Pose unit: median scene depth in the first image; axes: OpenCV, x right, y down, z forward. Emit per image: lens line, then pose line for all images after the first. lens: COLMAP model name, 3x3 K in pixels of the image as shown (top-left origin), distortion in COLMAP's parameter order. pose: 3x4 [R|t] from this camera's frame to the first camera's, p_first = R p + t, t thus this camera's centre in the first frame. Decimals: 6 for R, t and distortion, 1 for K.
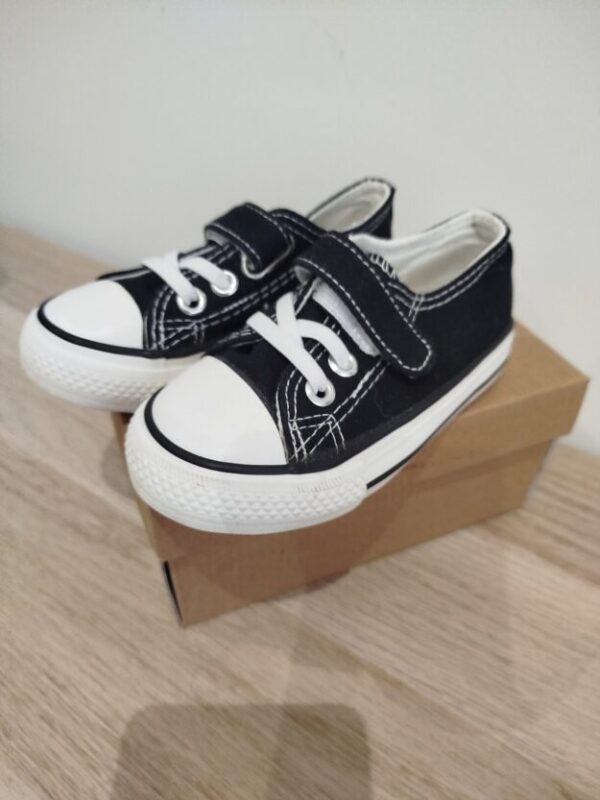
lens RADIAL K [[658.2, 0, 300.0], [0, 658.2, 400.0], [0, 0, 1]] dist [-0.096420, 0.059130]
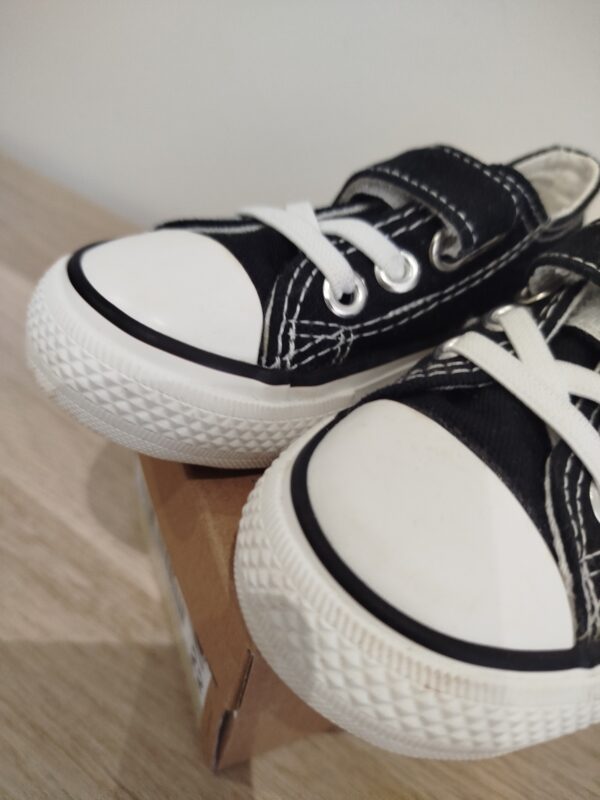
lens RADIAL K [[658.2, 0, 300.0], [0, 658.2, 400.0], [0, 0, 1]] dist [-0.096420, 0.059130]
pose [[0.984111, 0.130172, 0.120748, -0.261976], [-0.134465, 0.990520, 0.028079, -0.067124], [-0.115949, -0.043870, 0.992286, 0.417789]]
